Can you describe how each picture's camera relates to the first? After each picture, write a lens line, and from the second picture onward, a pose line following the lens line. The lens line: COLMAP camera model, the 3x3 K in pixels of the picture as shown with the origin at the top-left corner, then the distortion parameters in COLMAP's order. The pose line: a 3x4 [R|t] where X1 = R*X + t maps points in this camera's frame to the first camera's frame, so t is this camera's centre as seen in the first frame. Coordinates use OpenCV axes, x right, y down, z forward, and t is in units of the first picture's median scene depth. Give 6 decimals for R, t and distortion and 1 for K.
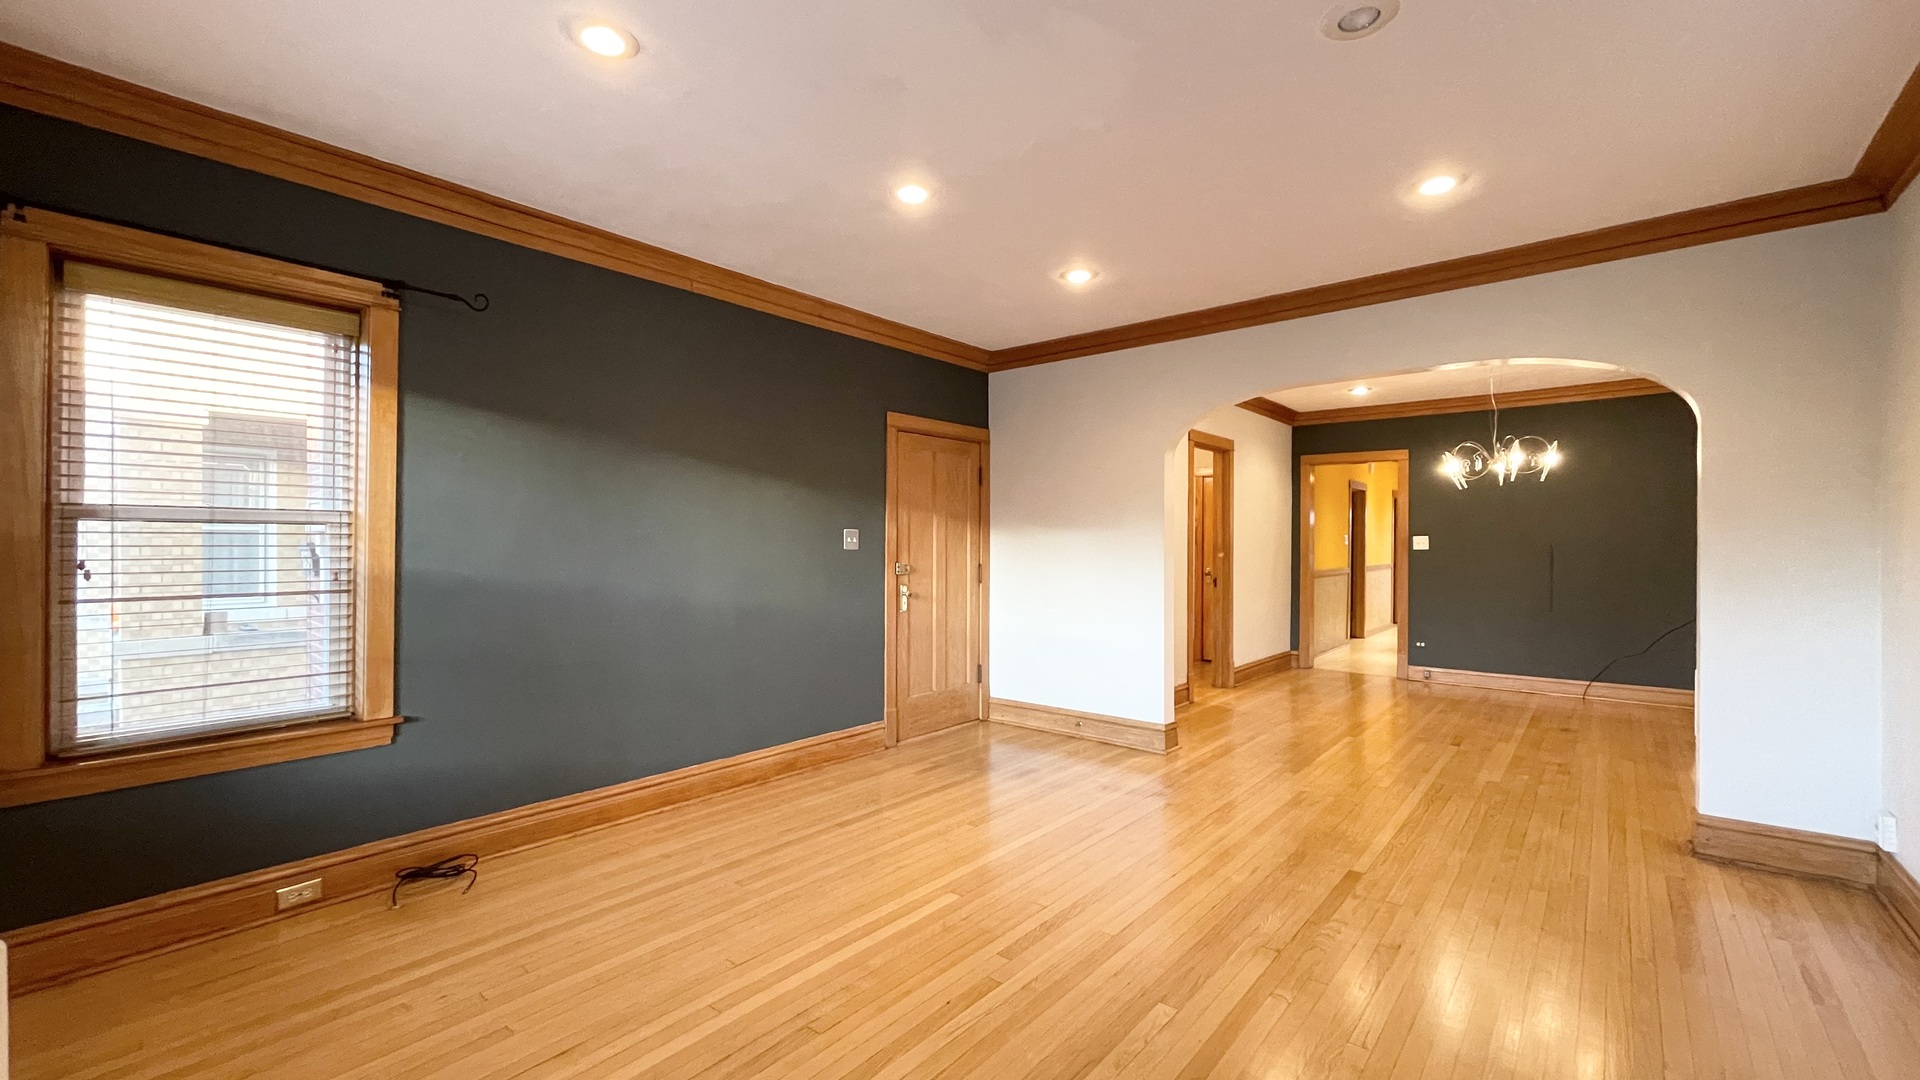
lens RADIAL K [[775.0, 0, 972.1], [0, 775.0, 545.9], [0, 0, 1]] dist [-0.005365, 0.002117]
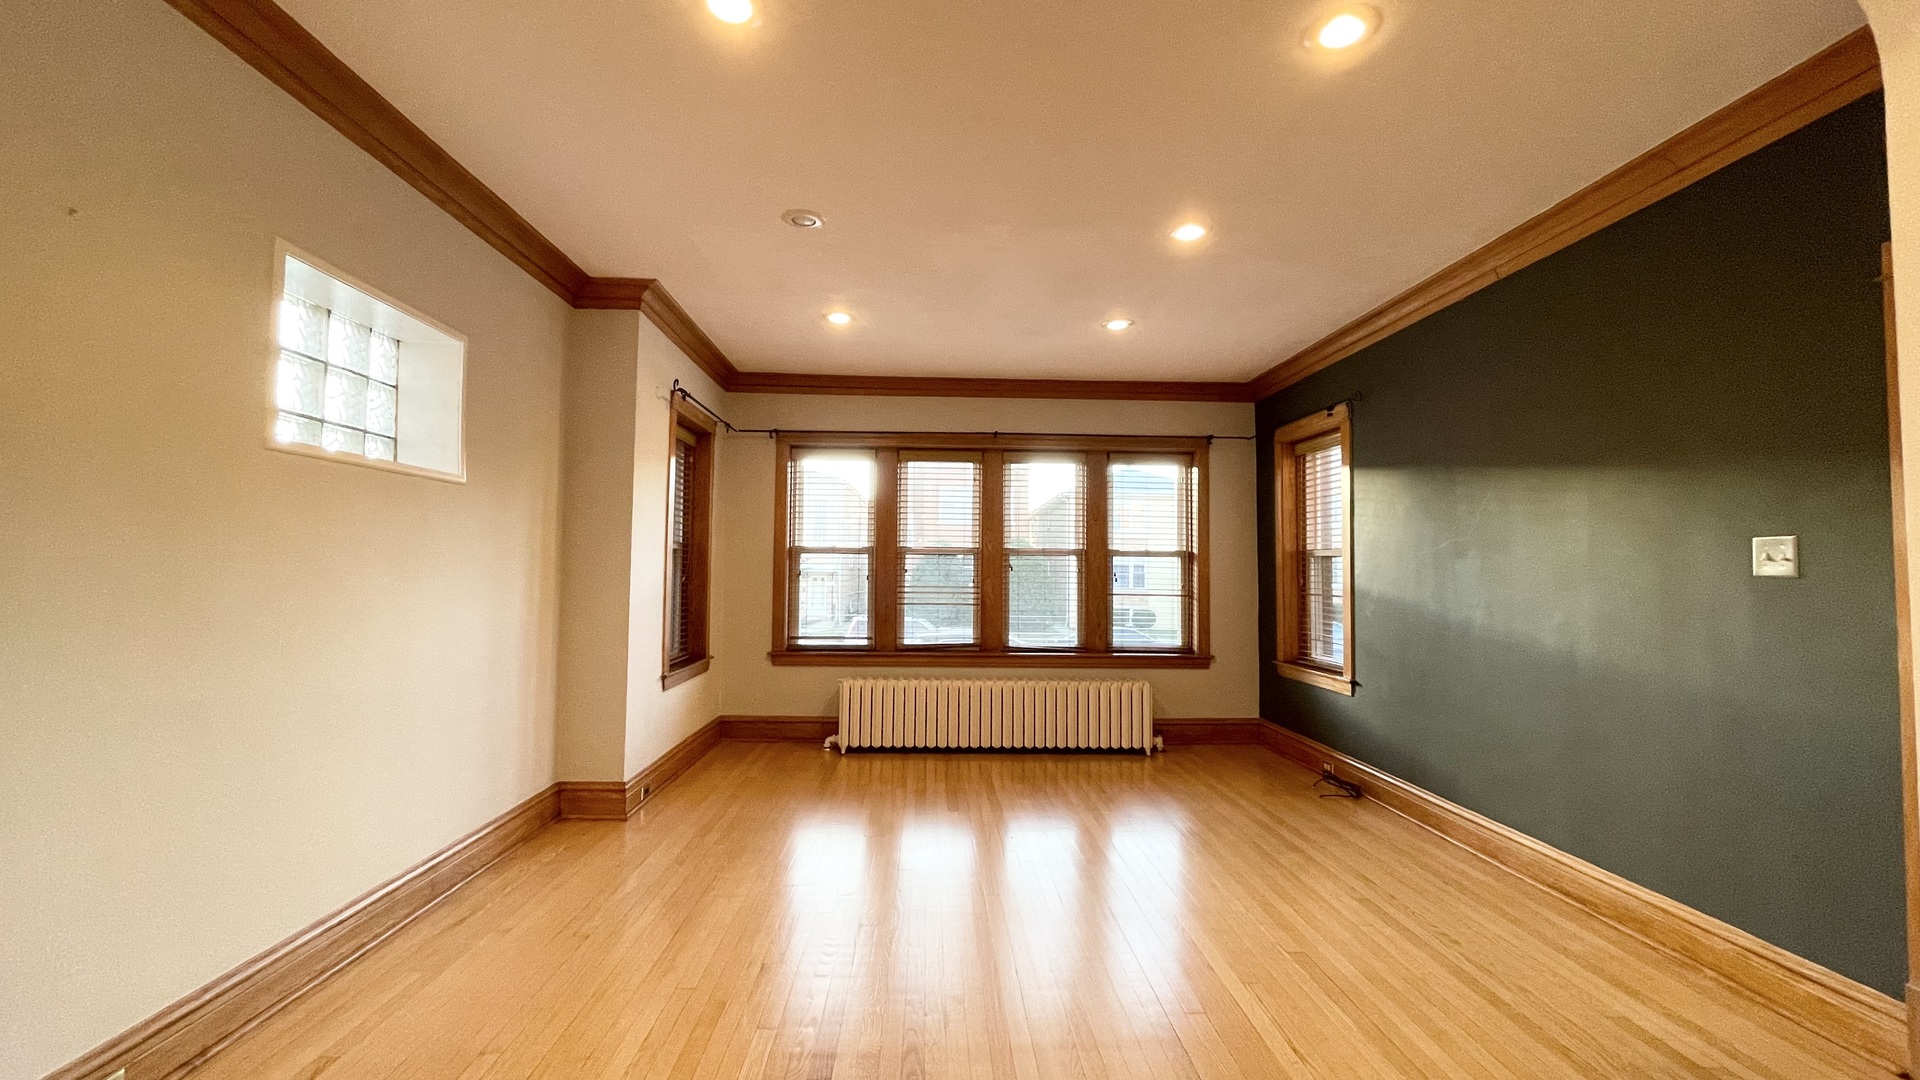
lens RADIAL K [[775.0, 0, 953.3], [0, 775.0, 546.9], [0, 0, 1]] dist [-0.005365, 0.002117]
pose [[-0.743295, -0.035536, -0.668019, 0.688668], [-0.027442, 0.999367, -0.022628, 0.011689], [0.668401, 0.001513, -0.743800, 1.252728]]
